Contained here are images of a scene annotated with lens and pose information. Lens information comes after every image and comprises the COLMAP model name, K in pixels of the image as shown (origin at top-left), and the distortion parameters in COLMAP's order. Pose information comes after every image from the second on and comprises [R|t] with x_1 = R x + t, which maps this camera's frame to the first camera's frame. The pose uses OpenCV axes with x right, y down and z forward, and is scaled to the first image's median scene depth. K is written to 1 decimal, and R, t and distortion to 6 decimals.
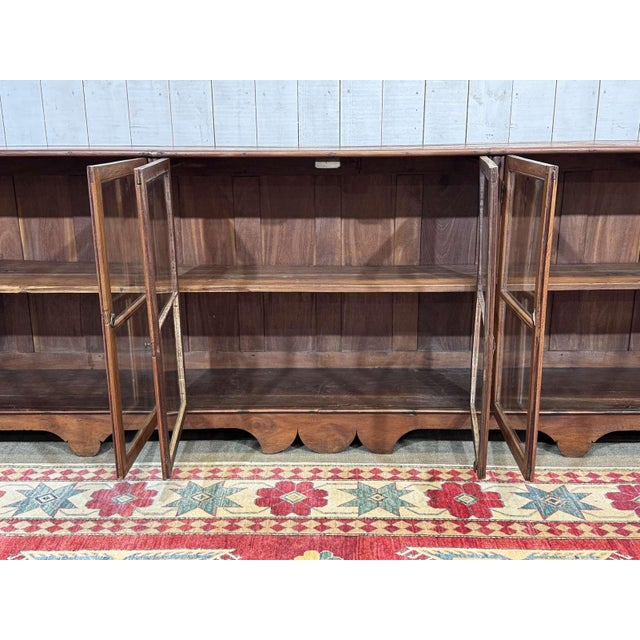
lens RADIAL K [[700.2, 0, 317.3], [0, 700.2, 321.9], [0, 0, 1]] dist [0.169368, -0.381558]
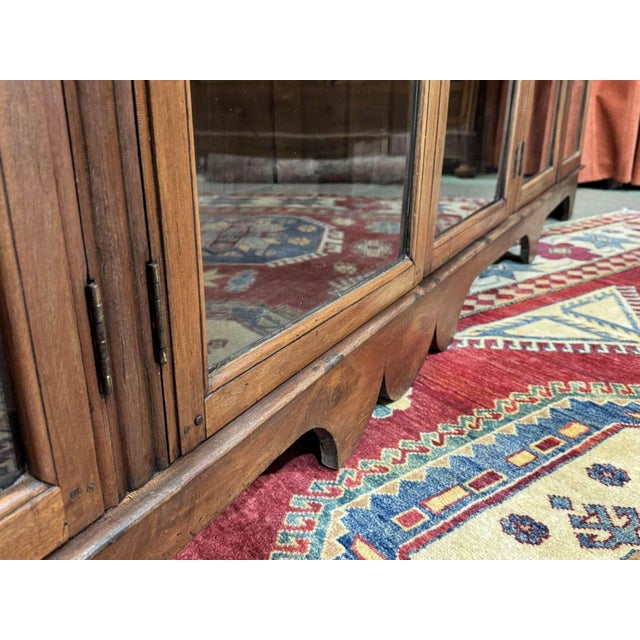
lens RADIAL K [[596.4, 0, 320.0], [0, 596.4, 320.0], [0, 0, 1]] dist [0.132930, -0.270798]
pose [[0.793812, -0.203155, 0.573228, -0.234384], [0.152741, 0.978943, 0.135425, 0.172612], [-0.588670, -0.019946, 0.808127, 0.511894]]
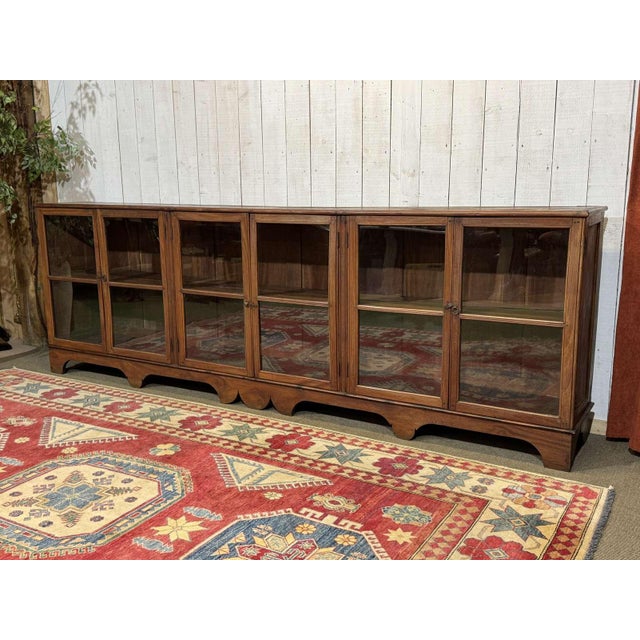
lens RADIAL K [[680.6, 0, 320.0], [0, 680.6, 320.0], [0, 0, 1]] dist [0.171433, -0.355451]
pose [[0.871870, 0.097317, -0.479972, 0.866681], [-0.134311, 0.989995, -0.043247, 0.047537], [0.470961, 0.102171, 0.876217, -0.236706]]
